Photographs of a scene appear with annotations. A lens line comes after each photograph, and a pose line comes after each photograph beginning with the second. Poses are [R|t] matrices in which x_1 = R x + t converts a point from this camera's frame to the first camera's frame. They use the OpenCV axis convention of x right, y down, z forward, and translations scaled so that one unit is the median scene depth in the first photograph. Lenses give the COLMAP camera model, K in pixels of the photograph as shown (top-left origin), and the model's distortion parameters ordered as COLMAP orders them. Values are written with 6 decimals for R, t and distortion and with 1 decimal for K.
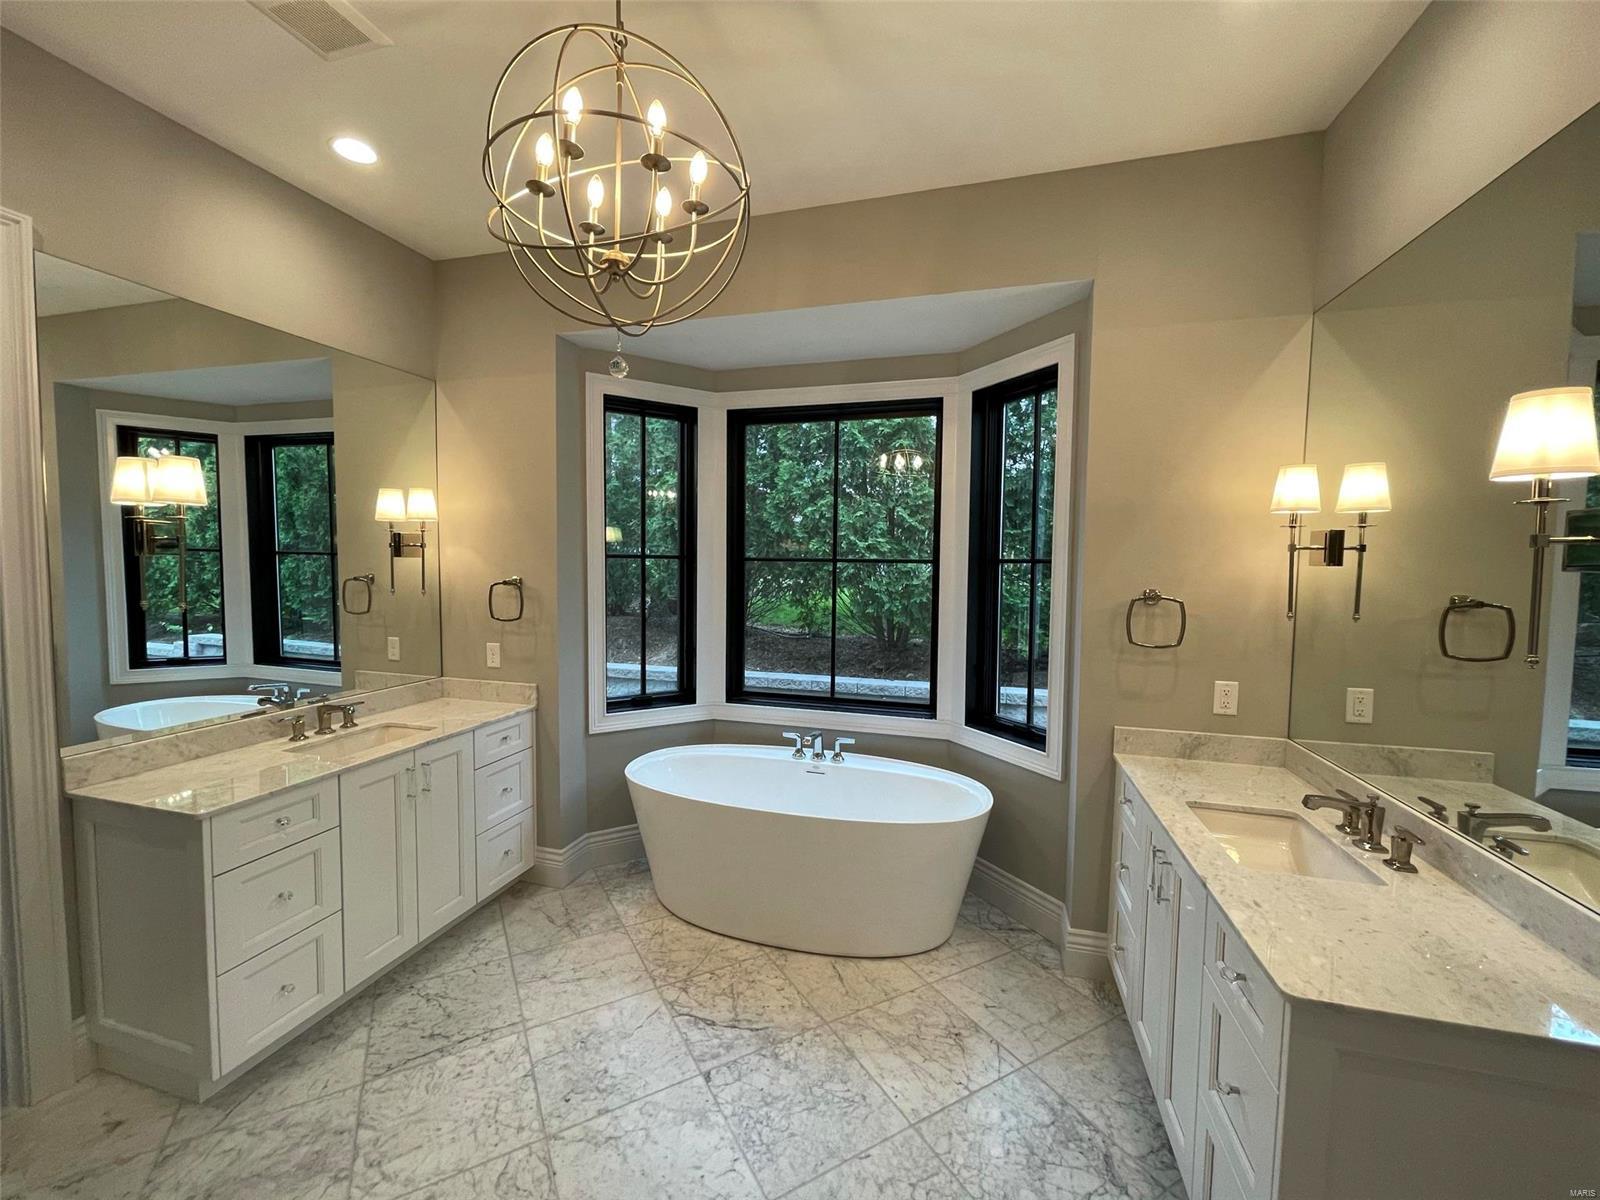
lens RADIAL K [[649.7, 0, 795.5], [0, 649.7, 601.7], [0, 0, 1]] dist [0.001853, 0.000627]
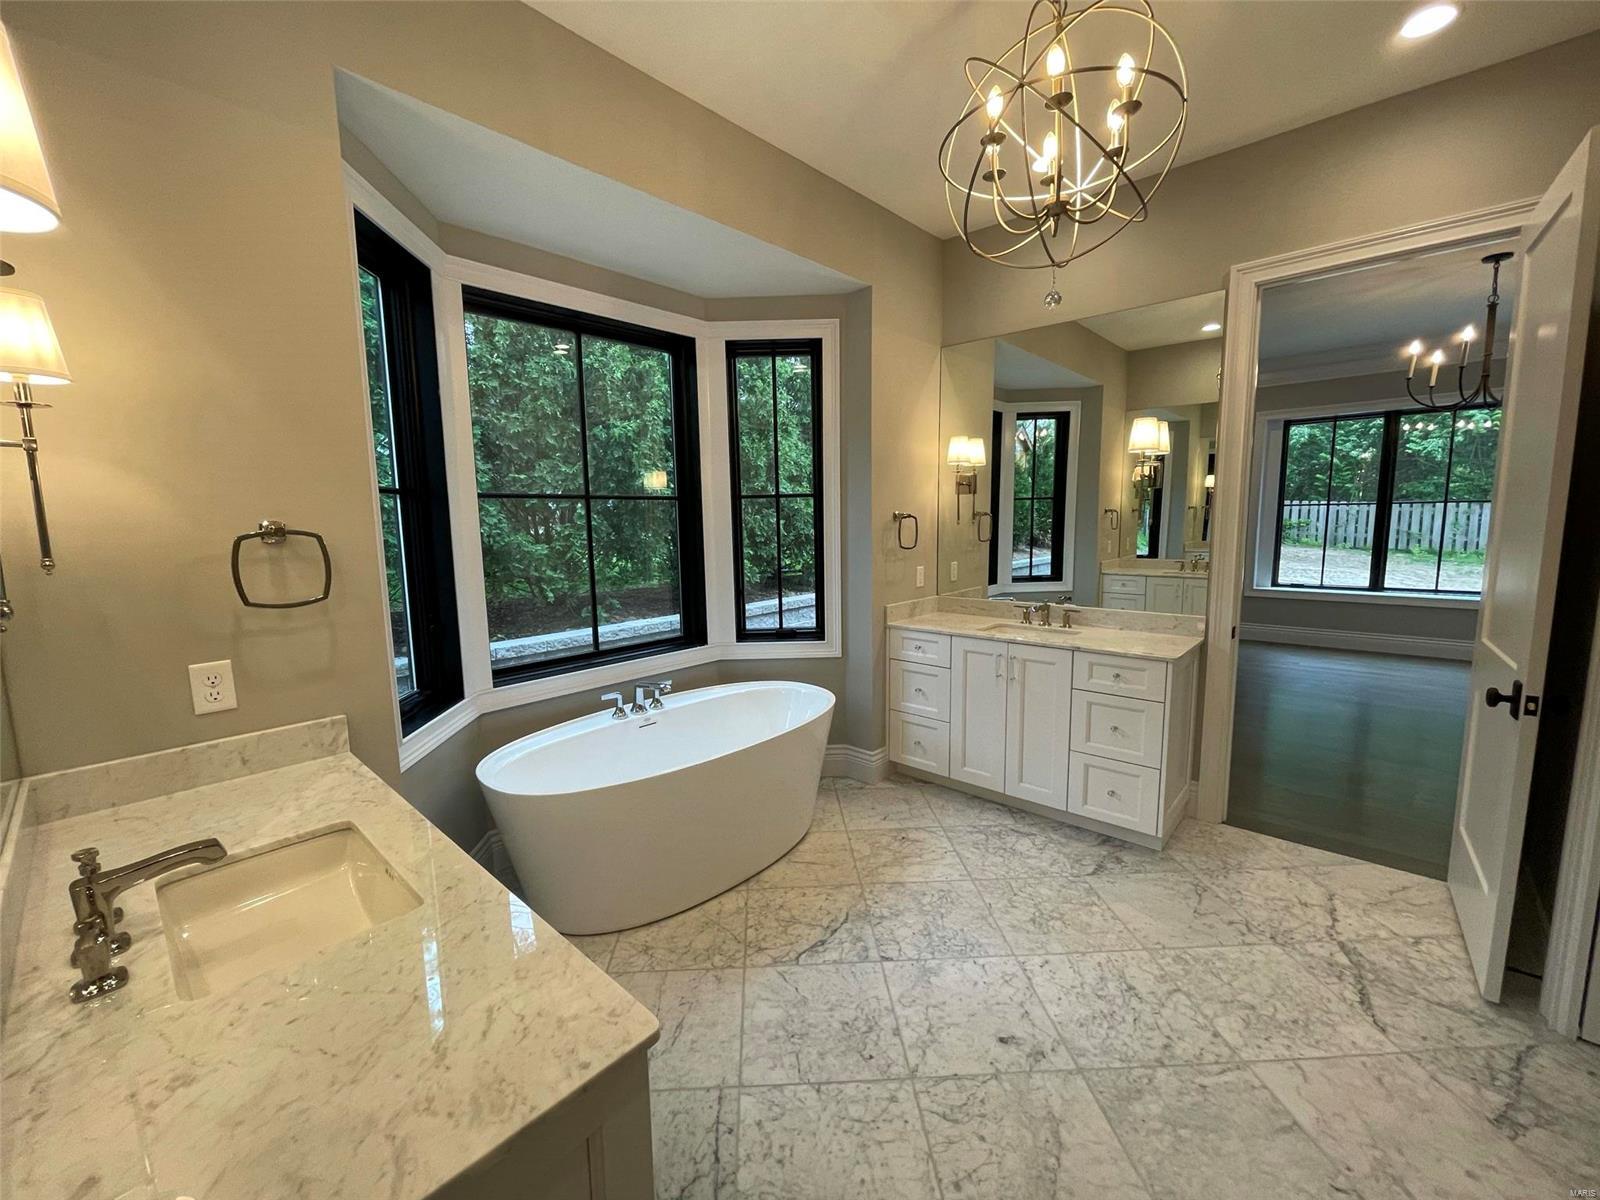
lens RADIAL K [[649.7, 0, 799.7], [0, 649.7, 594.4], [0, 0, 1]] dist [0.001853, 0.000627]
pose [[0.445620, -0.127867, 0.886044, -0.852595], [0.081276, 0.991438, 0.102201, 0.001719], [-0.891525, 0.026472, 0.452197, 0.486188]]
